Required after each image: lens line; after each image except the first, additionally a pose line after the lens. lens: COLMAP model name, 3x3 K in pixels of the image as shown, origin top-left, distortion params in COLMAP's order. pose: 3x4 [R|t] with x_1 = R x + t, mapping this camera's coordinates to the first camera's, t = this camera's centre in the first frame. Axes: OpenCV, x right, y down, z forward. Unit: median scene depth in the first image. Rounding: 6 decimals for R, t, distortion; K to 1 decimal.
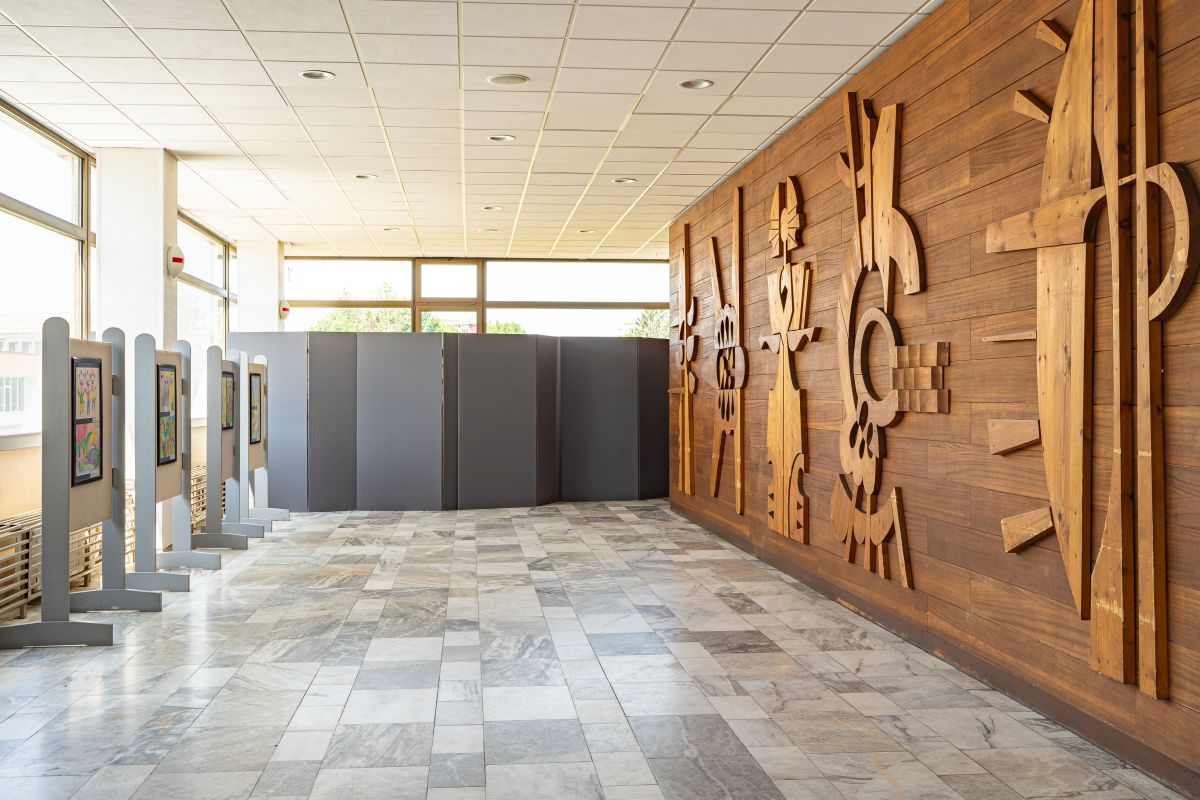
lens RADIAL K [[1201.1, 0, 599.4], [0, 1201.1, 393.4], [0, 0, 1]] dist [-0.000259, 0.000000]
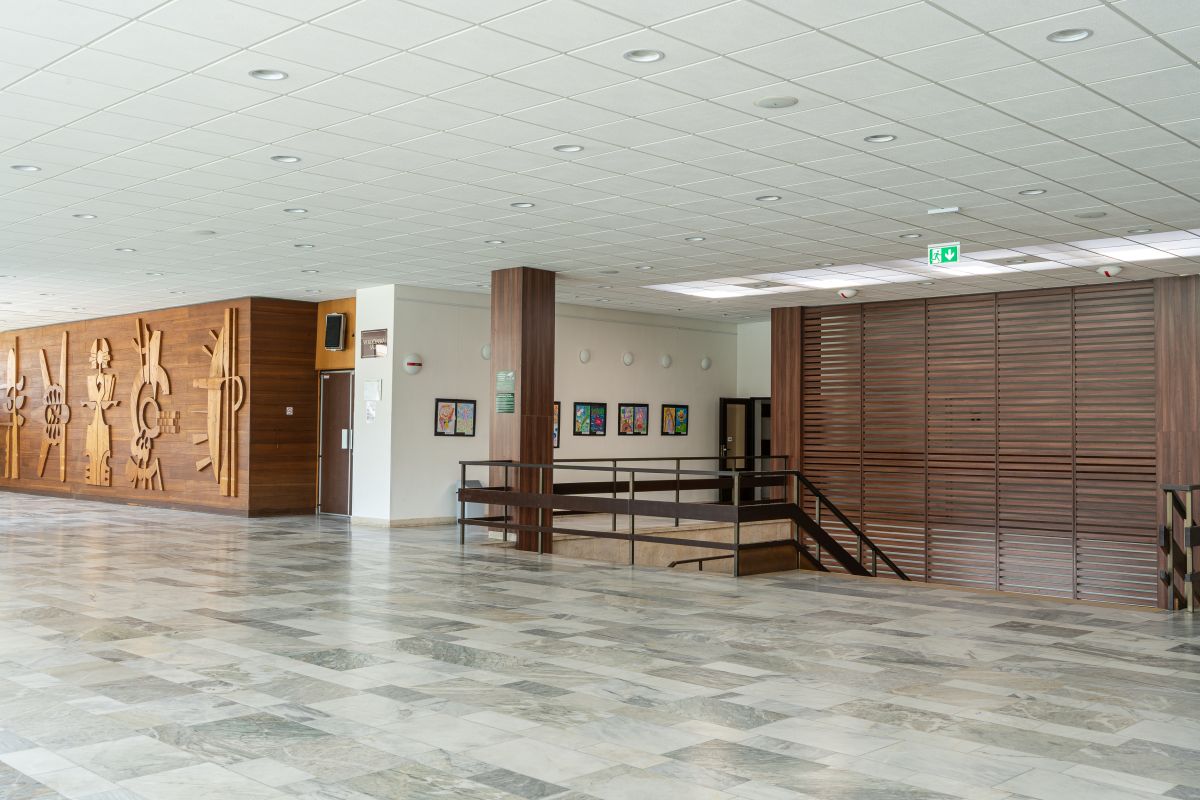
lens RADIAL K [[1201.1, 0, 598.6], [0, 1201.1, 400.5], [0, 0, 1]] dist [-0.000259, 0.000000]
pose [[0.768237, 0.026495, 0.639617, -0.786767], [-0.011283, 0.999548, -0.027853, 0.005295], [-0.640066, 0.014181, 0.768189, -1.909263]]
